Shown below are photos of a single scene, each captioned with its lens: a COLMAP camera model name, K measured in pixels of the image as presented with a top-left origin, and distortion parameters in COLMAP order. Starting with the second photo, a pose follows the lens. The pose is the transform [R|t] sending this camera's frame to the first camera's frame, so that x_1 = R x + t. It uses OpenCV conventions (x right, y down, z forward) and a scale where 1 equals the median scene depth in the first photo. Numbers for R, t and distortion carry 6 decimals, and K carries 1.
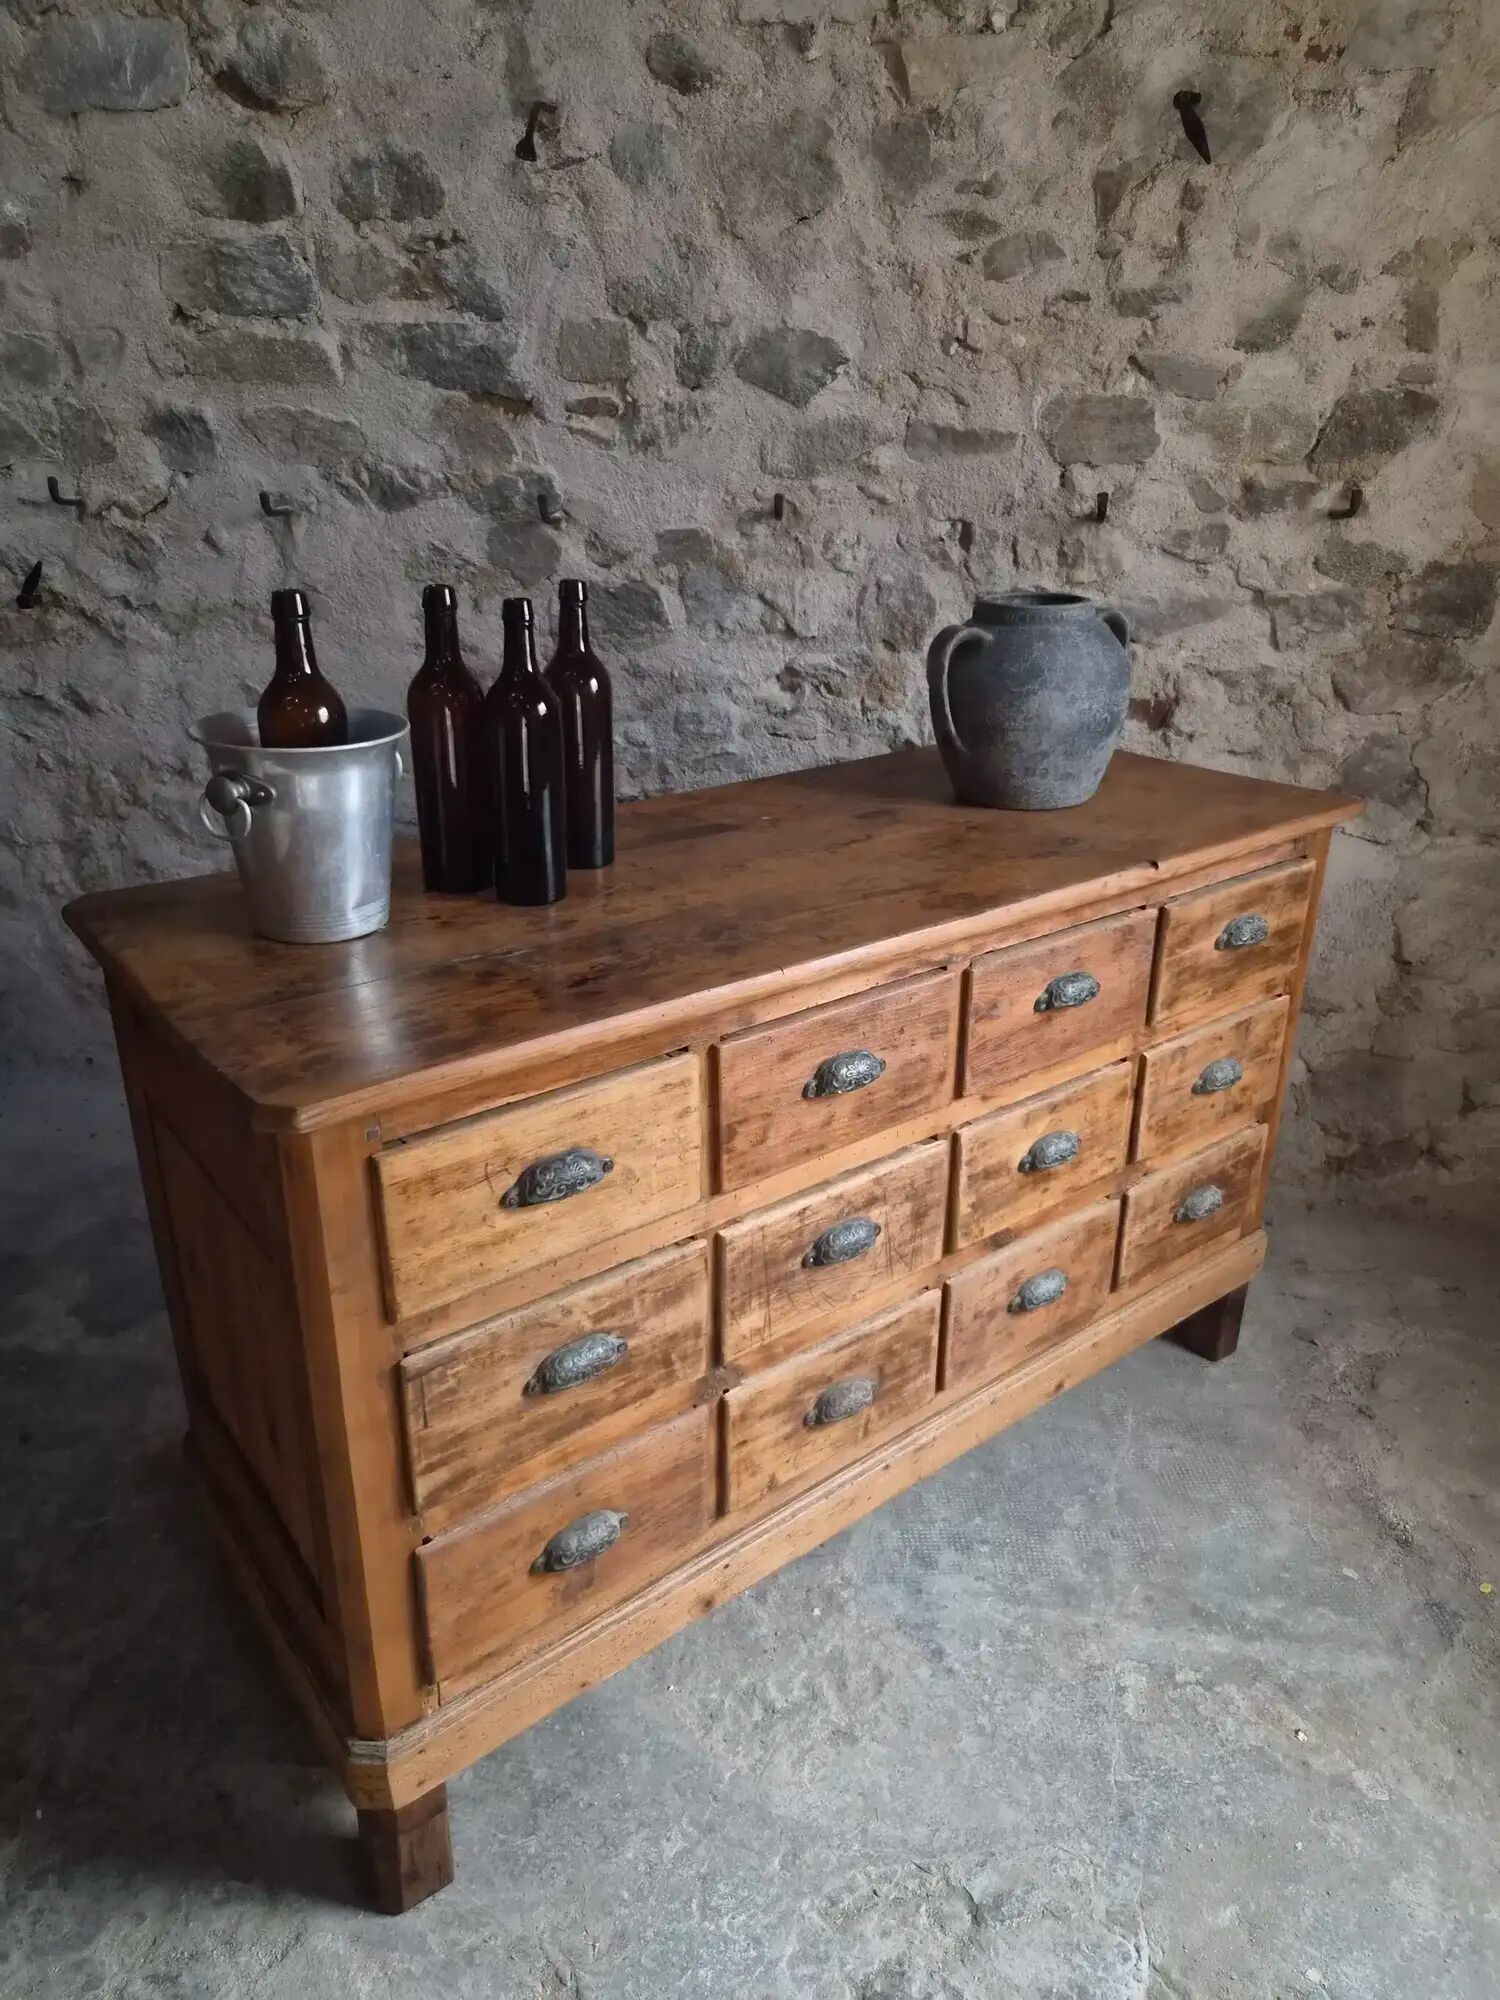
lens RADIAL K [[1352.3, 0, 764.3], [0, 1352.3, 991.7], [0, 0, 1]] dist [0.065208, -0.052458]
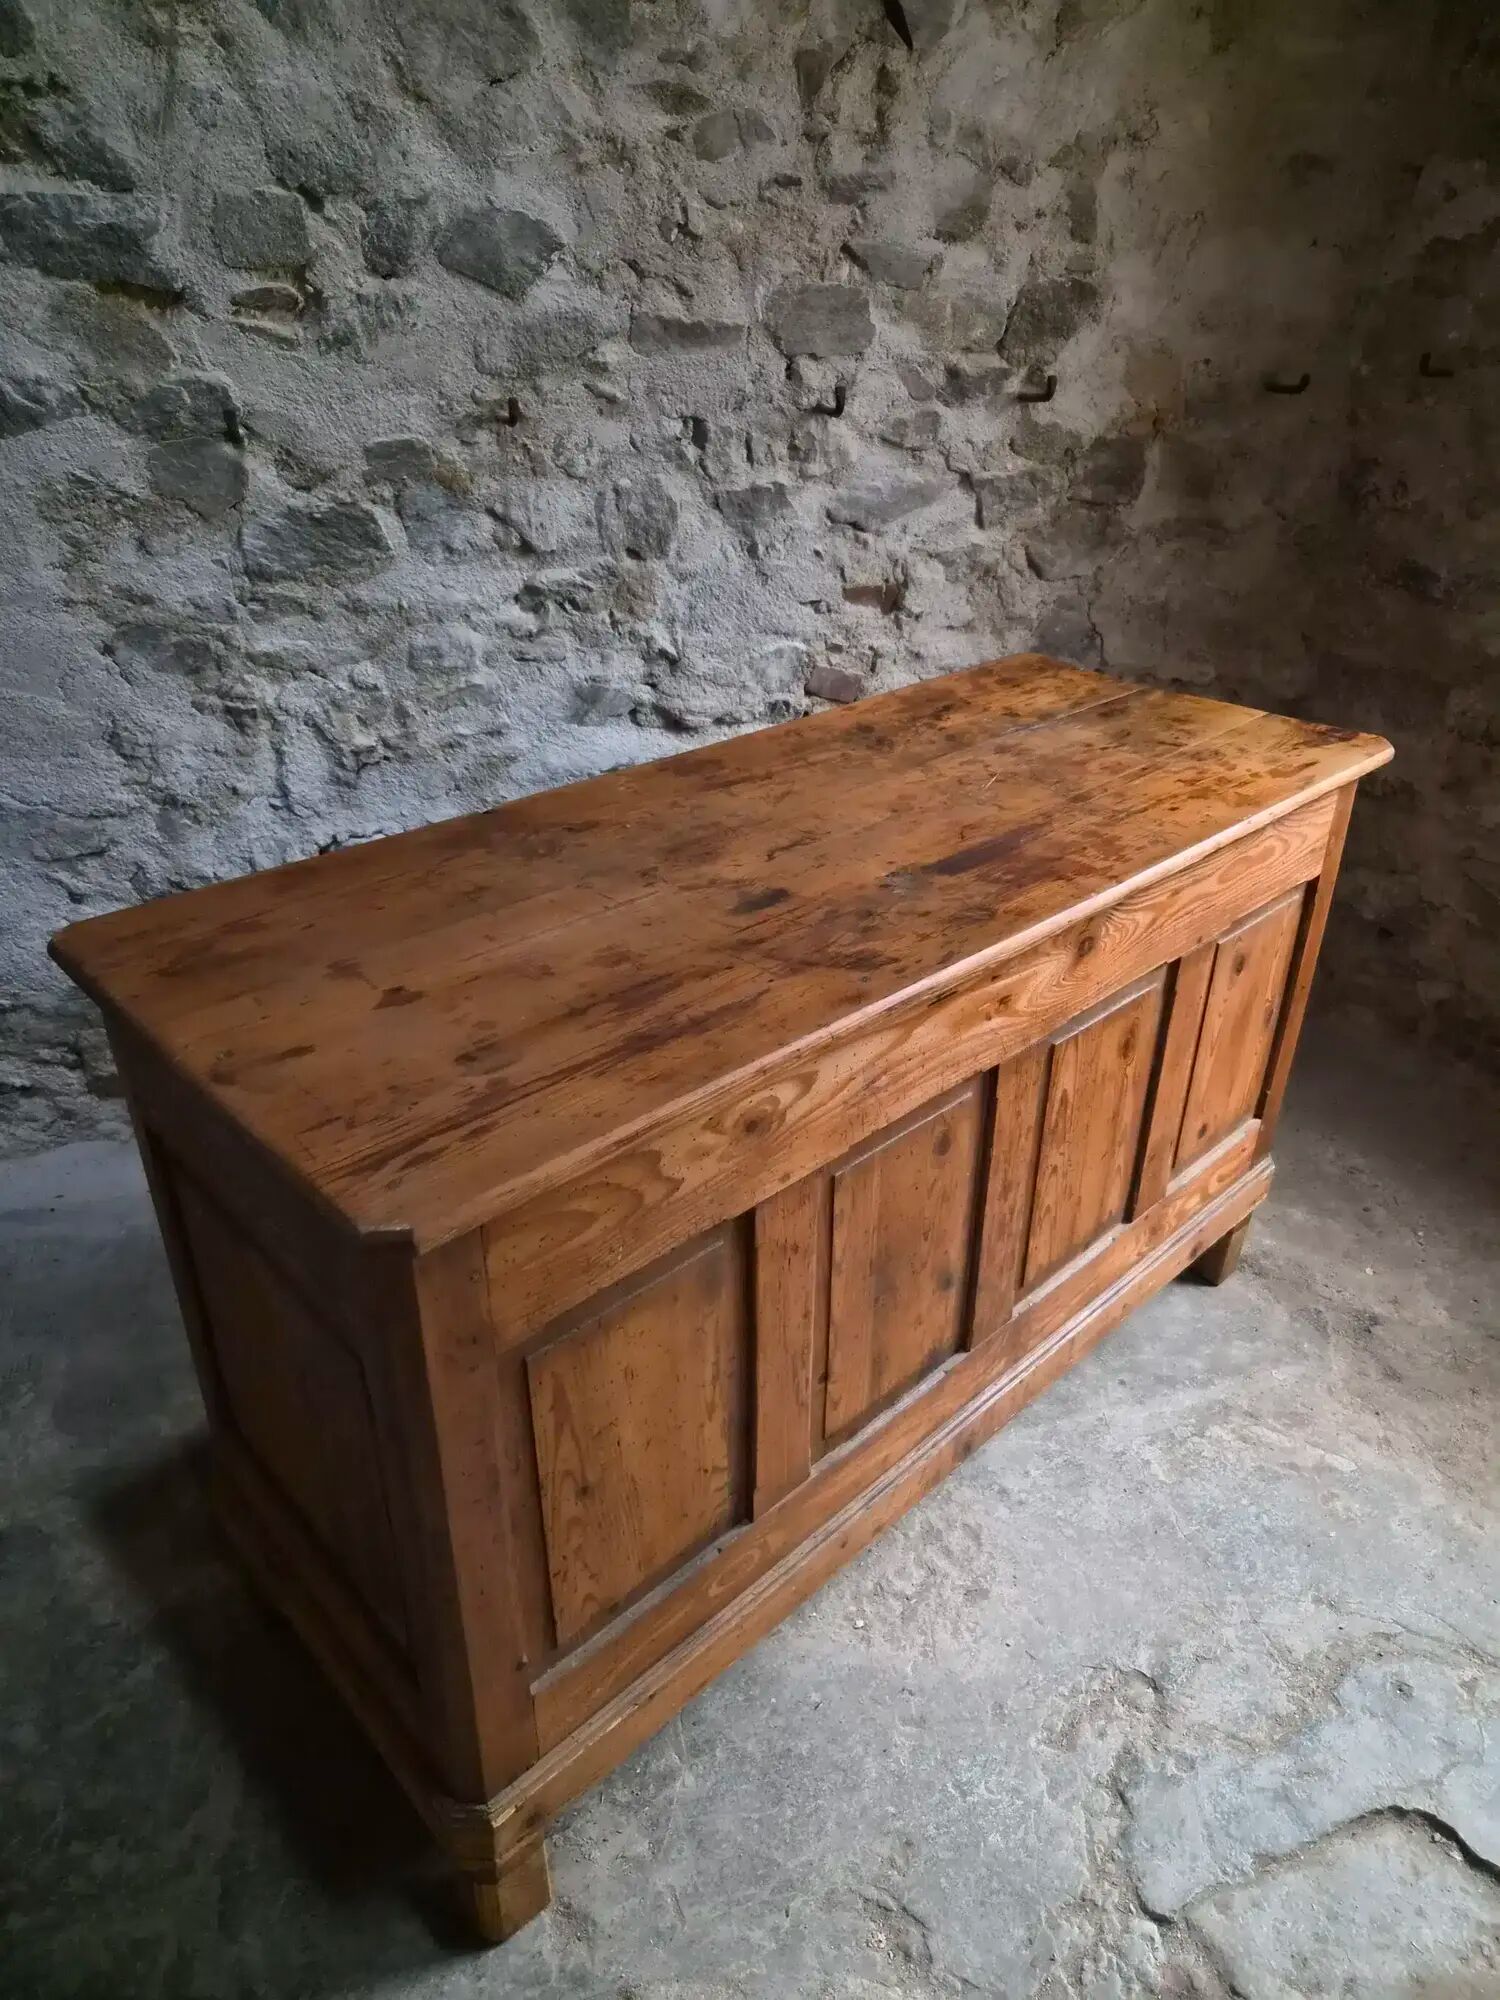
lens RADIAL K [[1352.3, 0, 785.0], [0, 1352.3, 991.0], [0, 0, 1]] dist [0.065208, -0.052458]
pose [[0.889692, -0.221641, 0.399153, -0.285302], [0.175805, 0.973158, 0.148513, -0.083364], [-0.421355, -0.061958, 0.904777, 0.068119]]
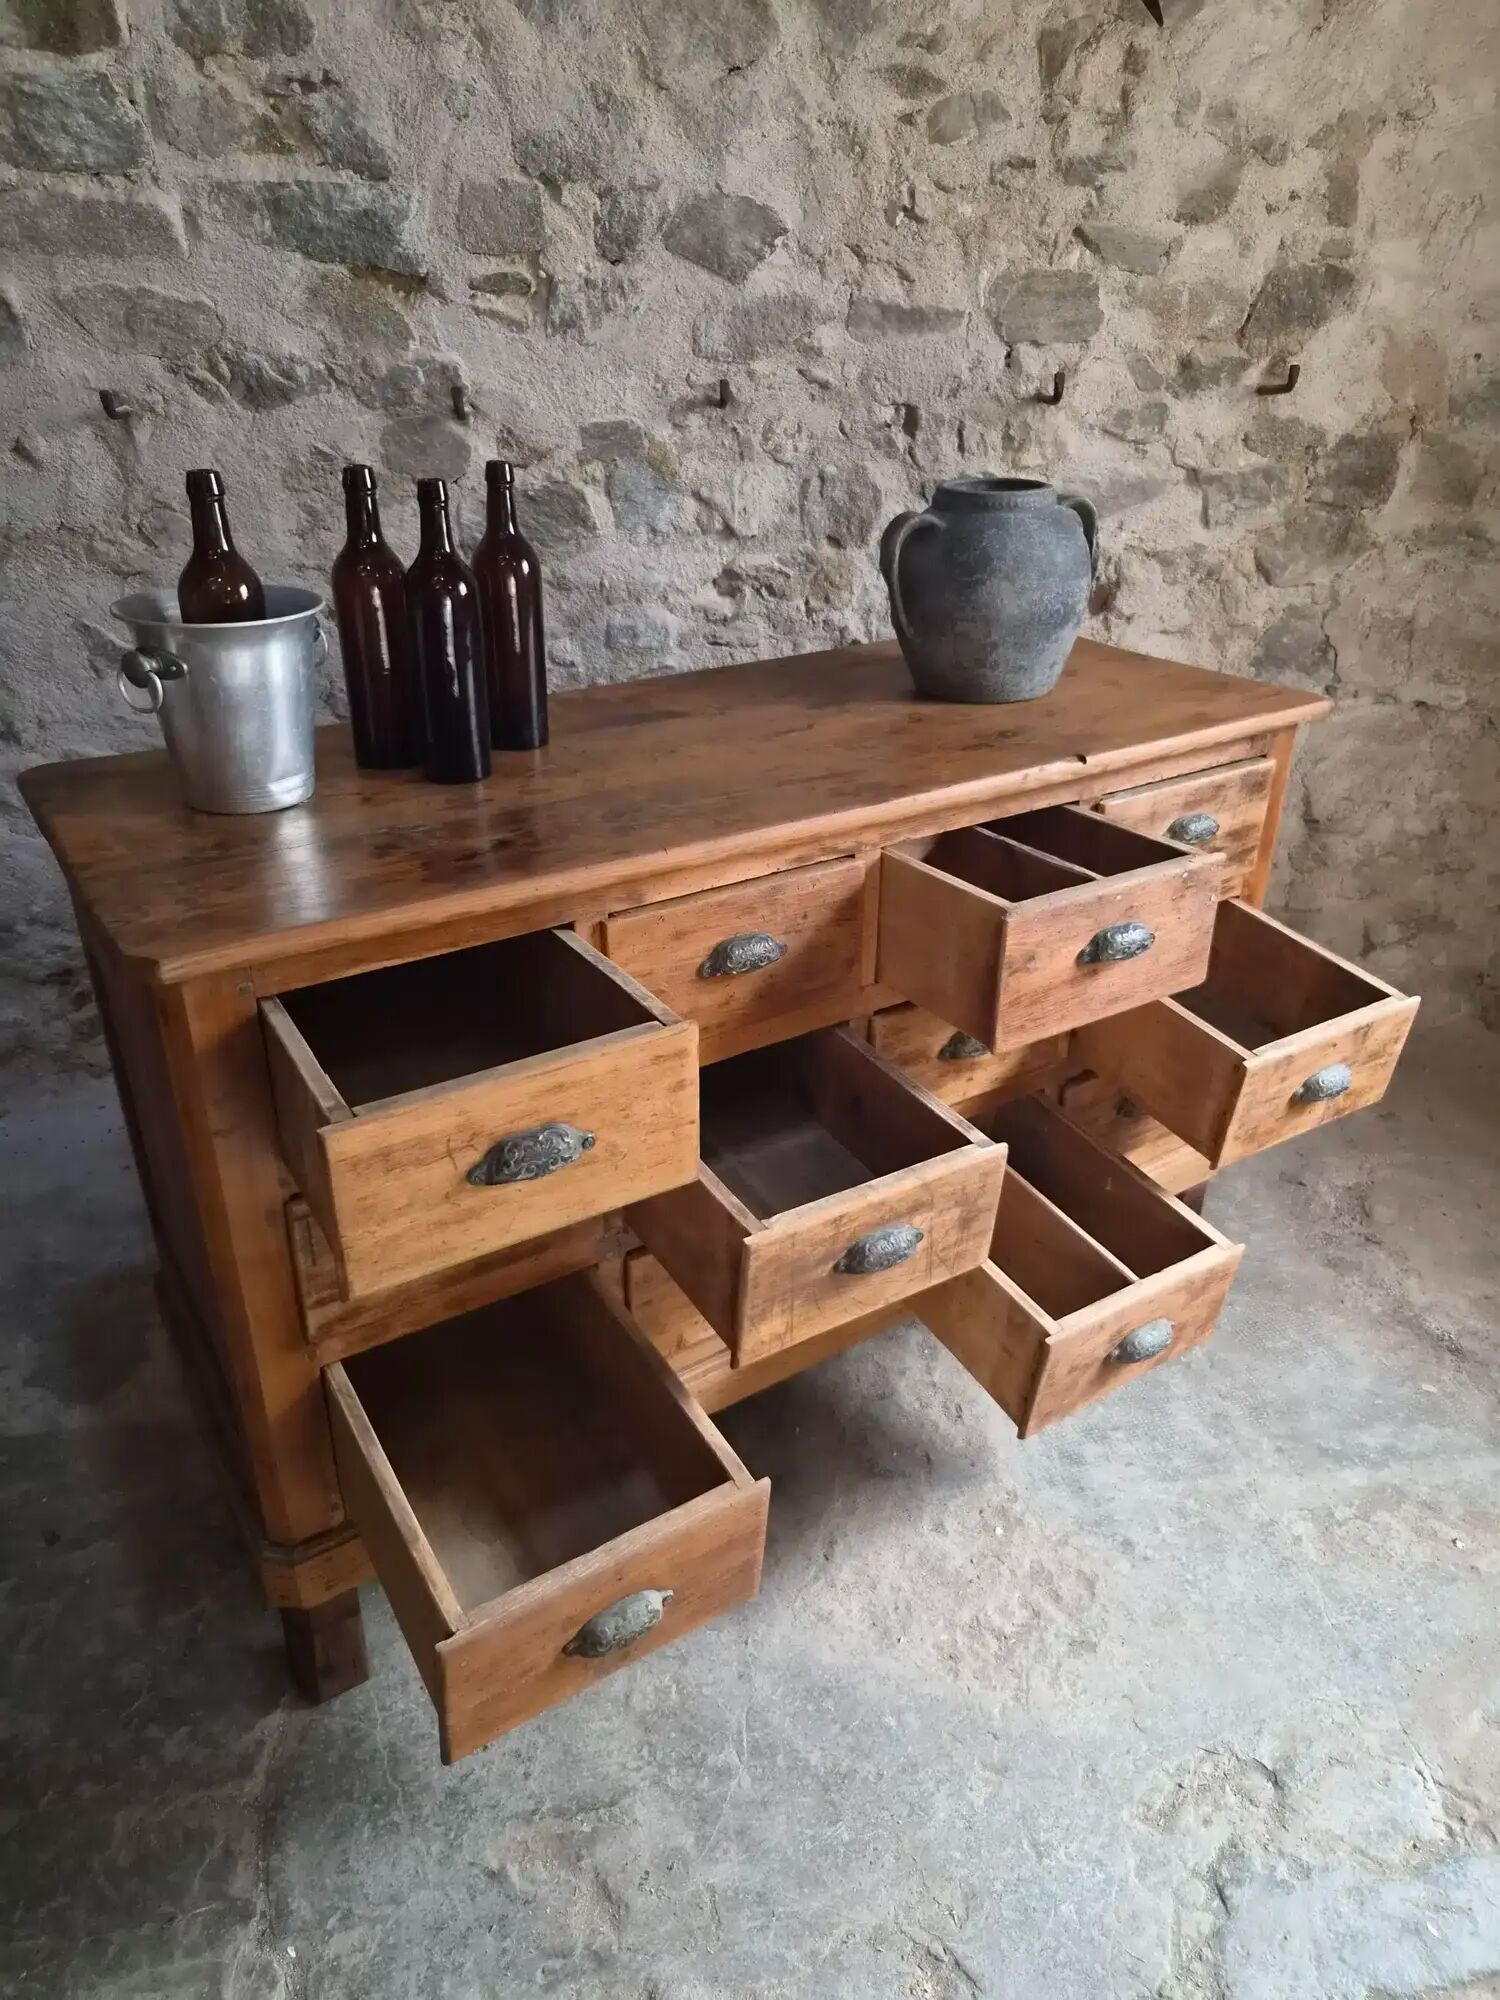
lens RADIAL K [[1352.3, 0, 756.5], [0, 1352.3, 986.2], [0, 0, 1]] dist [0.065208, -0.052458]
pose [[0.963087, -0.126117, 0.237819, -0.244227], [0.108973, 0.990493, 0.083959, -0.033825], [-0.246147, -0.054944, 0.967674, 0.075353]]
